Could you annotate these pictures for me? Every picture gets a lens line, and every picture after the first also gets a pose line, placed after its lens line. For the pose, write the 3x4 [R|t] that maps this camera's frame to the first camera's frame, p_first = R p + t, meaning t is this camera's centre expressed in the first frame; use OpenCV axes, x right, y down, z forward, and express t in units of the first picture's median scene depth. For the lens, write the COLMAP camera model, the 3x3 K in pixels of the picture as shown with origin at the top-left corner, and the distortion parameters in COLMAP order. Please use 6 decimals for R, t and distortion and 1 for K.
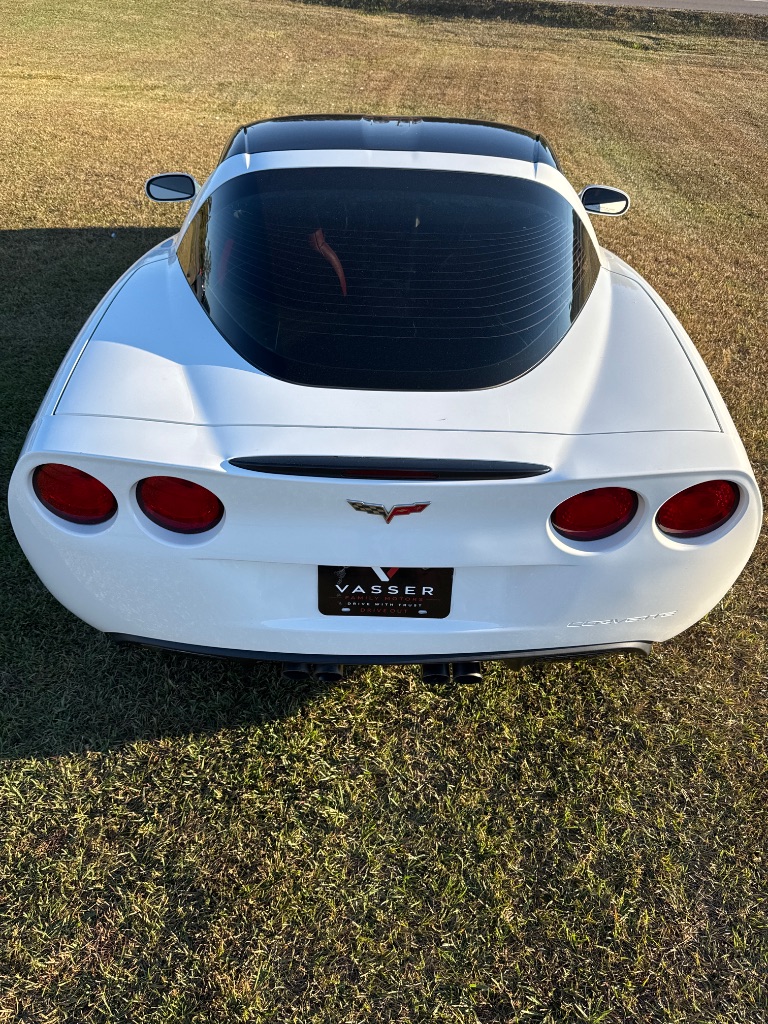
lens RADIAL K [[726.1, 0, 385.5], [0, 726.1, 428.1], [0, 0, 1]] dist [0.011182, -0.025433]
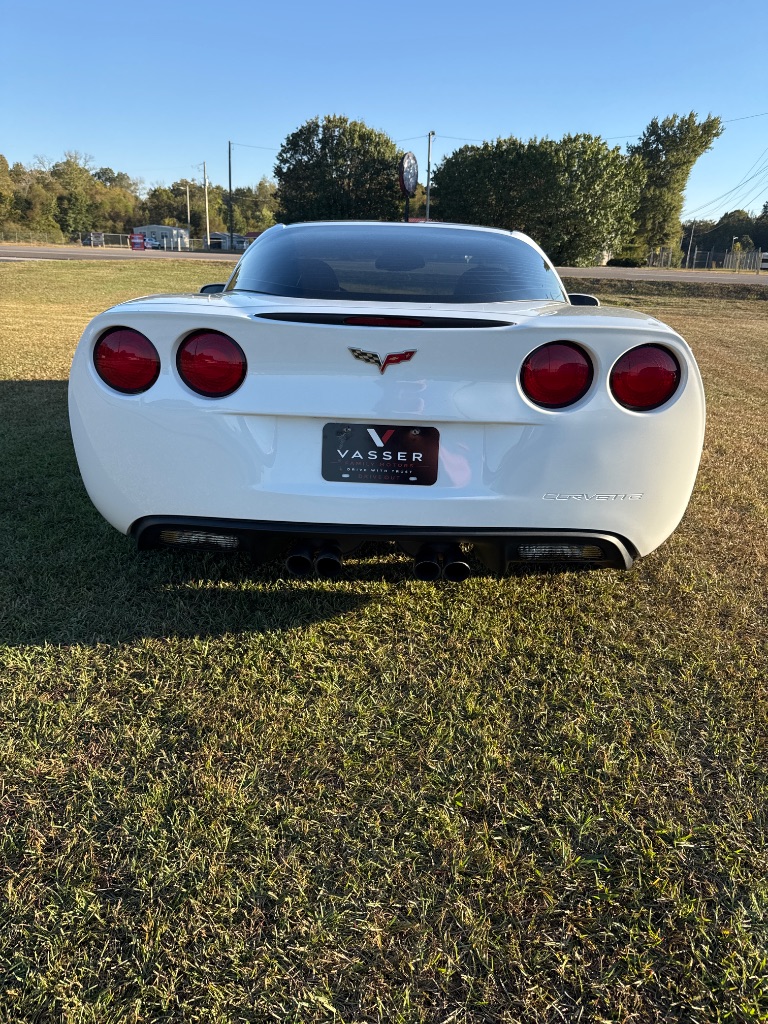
lens RADIAL K [[726.1, 0, 387.3], [0, 726.1, 508.8], [0, 0, 1]] dist [0.011182, -0.025433]
pose [[0.999462, 0.008173, -0.031772, 0.047610], [-0.017849, 0.948052, -0.317615, 0.665531], [0.027525, 0.318011, 0.947687, -0.060088]]
